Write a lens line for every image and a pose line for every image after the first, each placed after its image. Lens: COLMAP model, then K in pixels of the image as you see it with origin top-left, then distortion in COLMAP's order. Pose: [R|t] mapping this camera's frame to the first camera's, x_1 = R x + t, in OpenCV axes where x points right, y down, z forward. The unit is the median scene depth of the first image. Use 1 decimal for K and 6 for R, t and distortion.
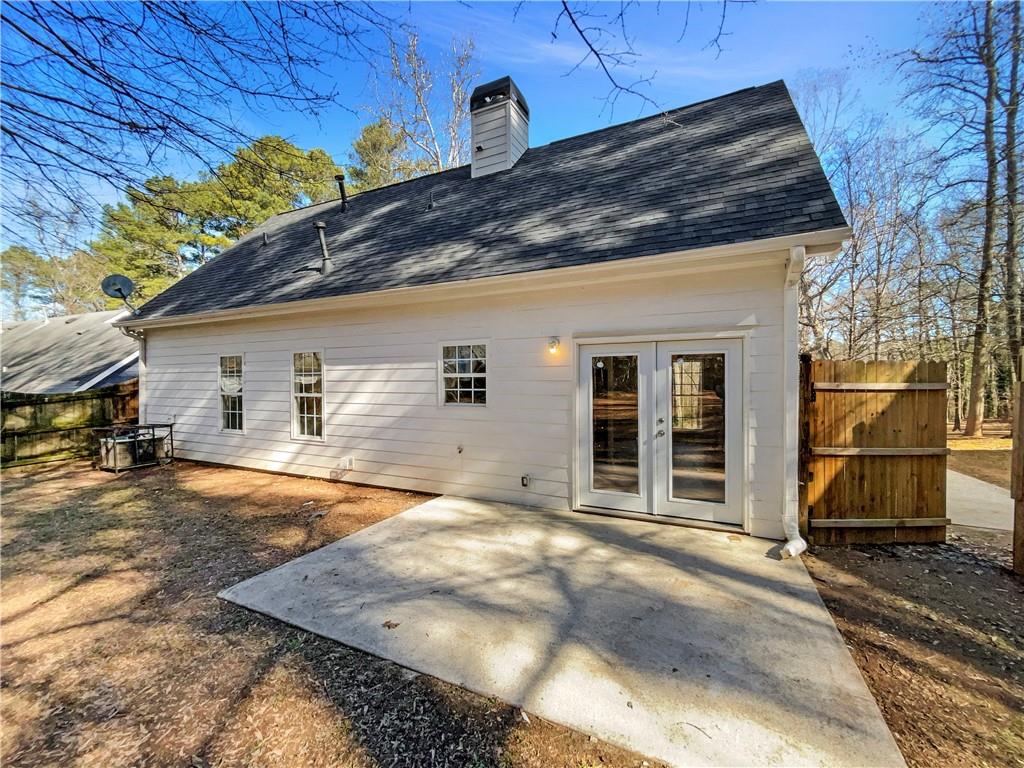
lens RADIAL K [[409.4, 0, 500.6], [0, 409.4, 383.0], [0, 0, 1]] dist [-0.001740, -0.000149]
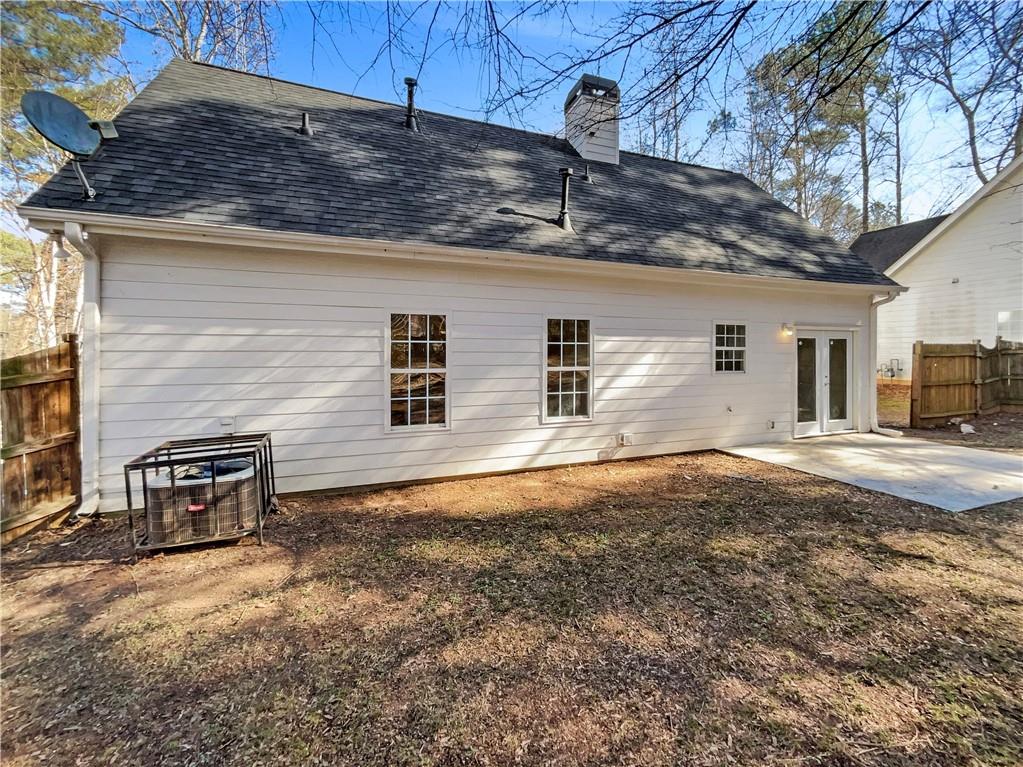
lens RADIAL K [[423.2, 0, 509.4], [0, 423.2, 353.1], [0, 0, 1]] dist [-0.000782, 0.000190]
pose [[0.694351, 0.003318, 0.719628, -1.296118], [0.001085, 0.999983, -0.005657, 0.001518], [-0.719635, 0.004709, 0.694336, 0.520321]]
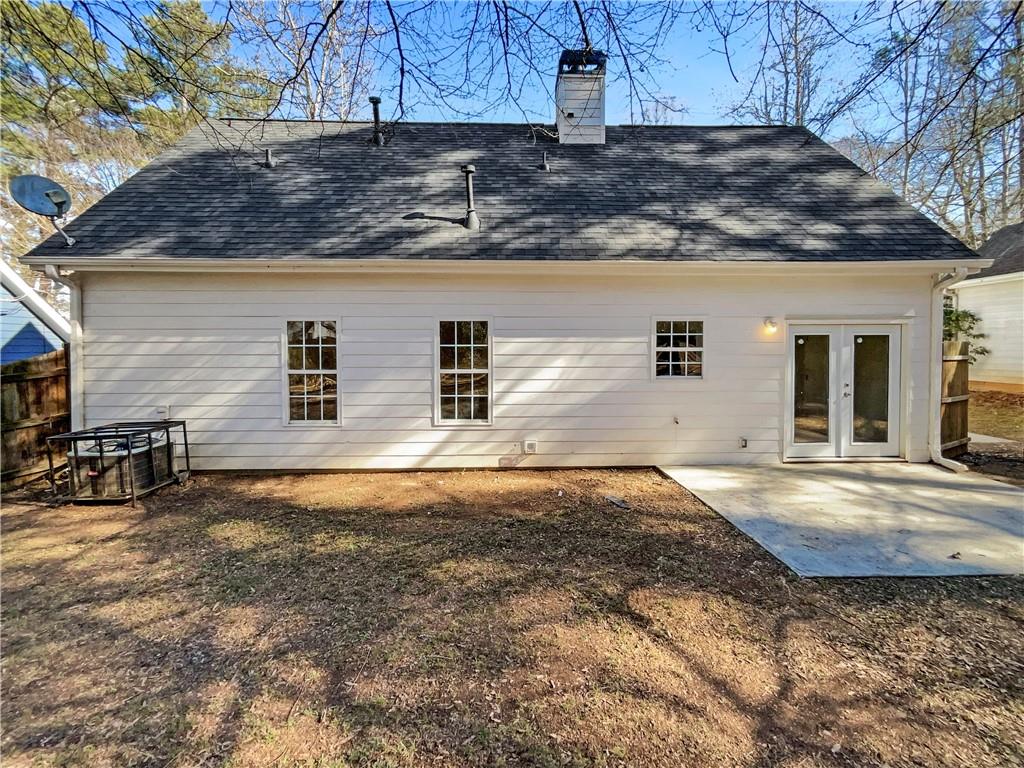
lens RADIAL K [[429.3, 0, 508.1], [0, 429.3, 356.8], [0, 0, 1]] dist [-0.000702, -0.000158]
pose [[0.891925, -0.008553, 0.452103, -0.857580], [0.001897, 0.999883, 0.015175, -0.015338], [-0.452180, -0.012677, 0.891836, 0.192086]]
